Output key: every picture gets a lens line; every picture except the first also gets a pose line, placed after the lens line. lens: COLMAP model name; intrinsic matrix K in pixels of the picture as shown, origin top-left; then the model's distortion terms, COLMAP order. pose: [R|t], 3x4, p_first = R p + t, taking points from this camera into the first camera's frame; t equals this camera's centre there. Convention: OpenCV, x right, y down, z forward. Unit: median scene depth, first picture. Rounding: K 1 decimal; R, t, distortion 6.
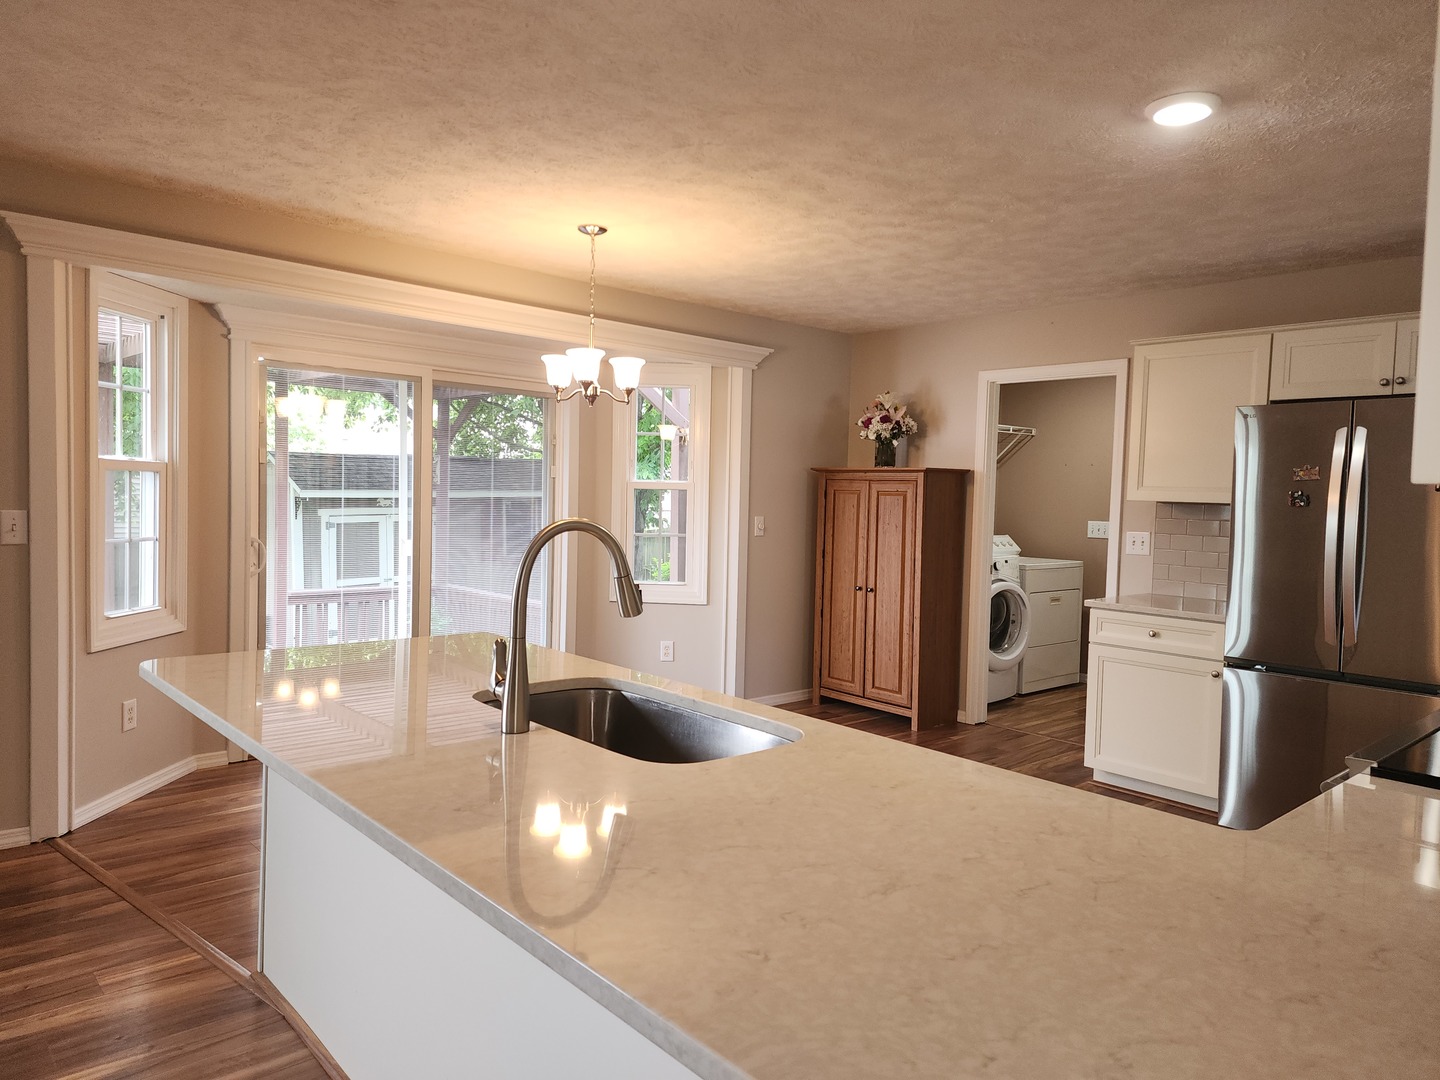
lens RADIAL K [[956.7, 0, 713.0], [0, 956.7, 540.2], [0, 0, 1]] dist [0.064838, -0.045606]
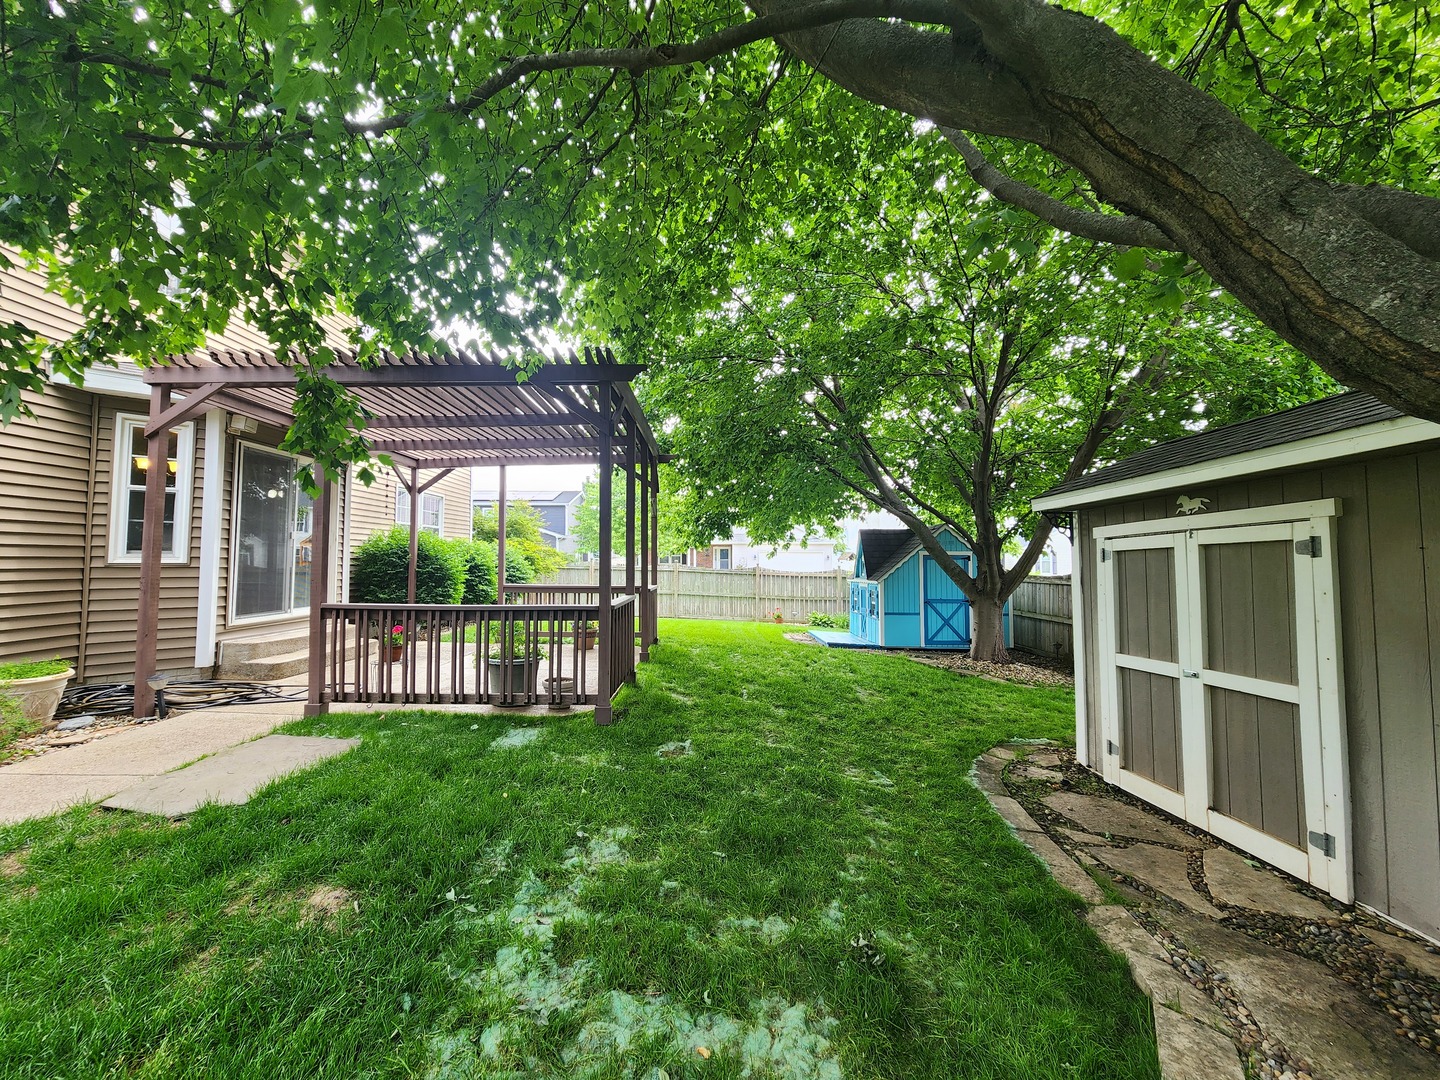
lens RADIAL K [[591.1, 0, 718.5], [0, 591.1, 533.9], [0, 0, 1]] dist [-0.002489, 0.002052]
pose [[-0.651865, -0.067403, -0.755333, 0.021032], [-0.062777, 0.997420, -0.034827, -0.001046], [0.755732, 0.024715, -0.654415, 1.058257]]
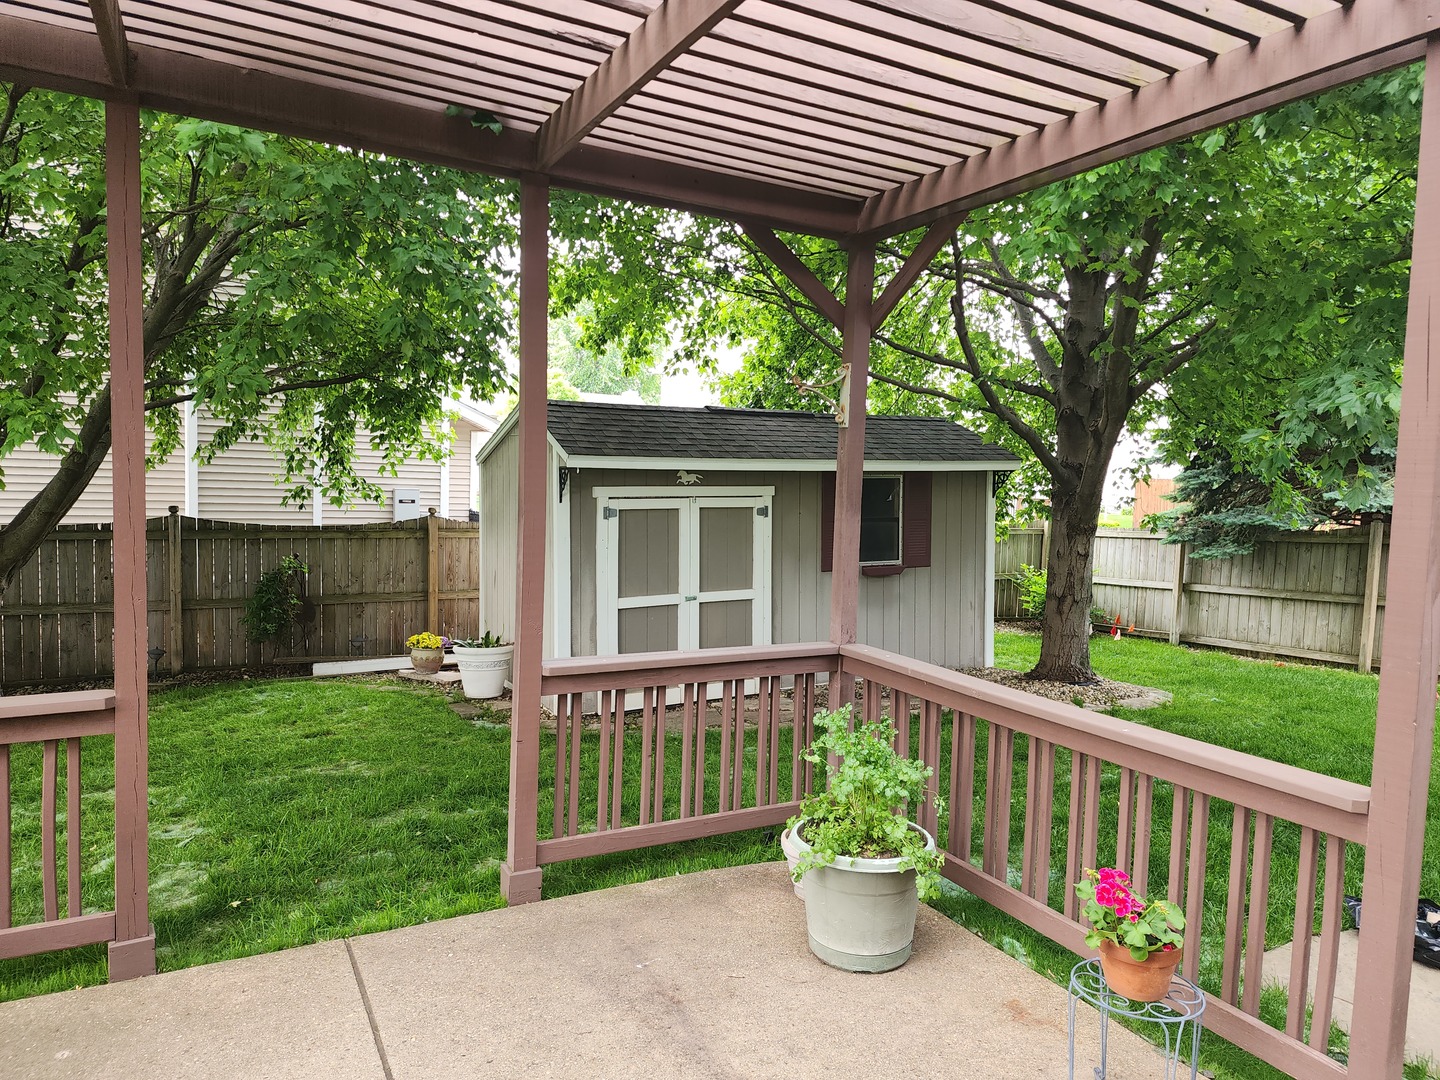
lens RADIAL K [[956.7, 0, 716.1], [0, 956.7, 534.7], [0, 0, 1]] dist [0.064838, -0.045606]
pose [[0.970059, 0.018670, -0.242150, -0.174850], [-0.016511, 0.999804, 0.010941, -0.009085], [0.242307, -0.006615, 0.970177, 0.403606]]
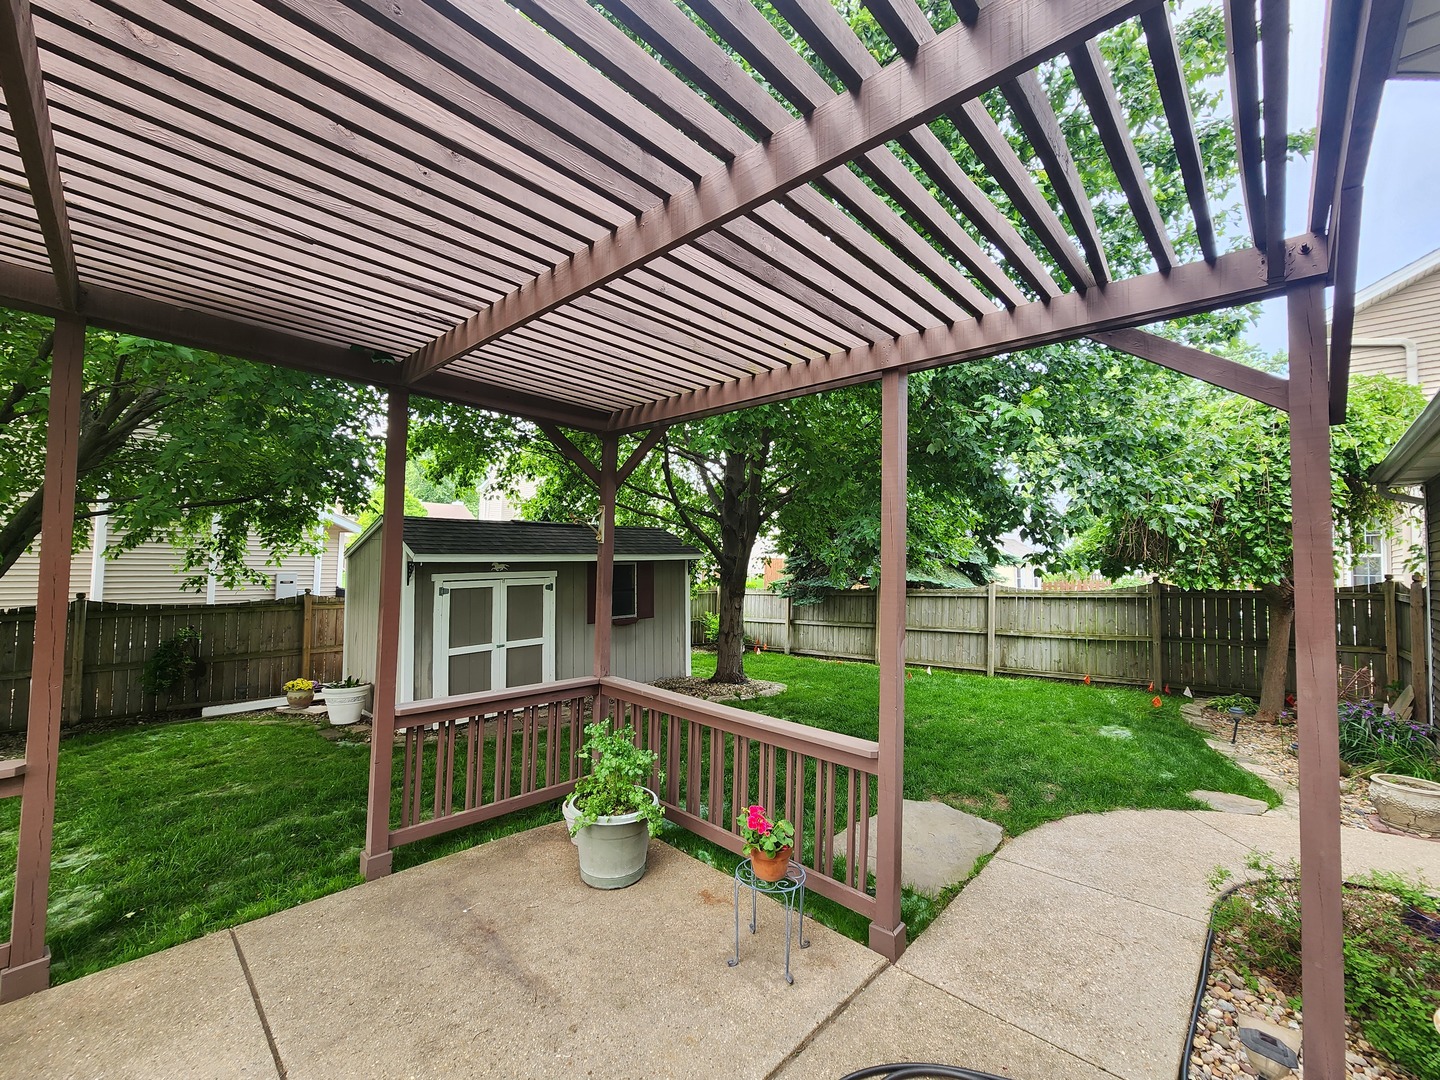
lens RADIAL K [[591.1, 0, 704.8], [0, 591.1, 535.5], [0, 0, 1]] dist [-0.002489, 0.002052]
pose [[0.998061, 0.000562, 0.062240, -0.174834], [0.004784, 0.996309, -0.085703, -0.019041], [-0.062058, 0.085834, 0.994375, 0.396441]]
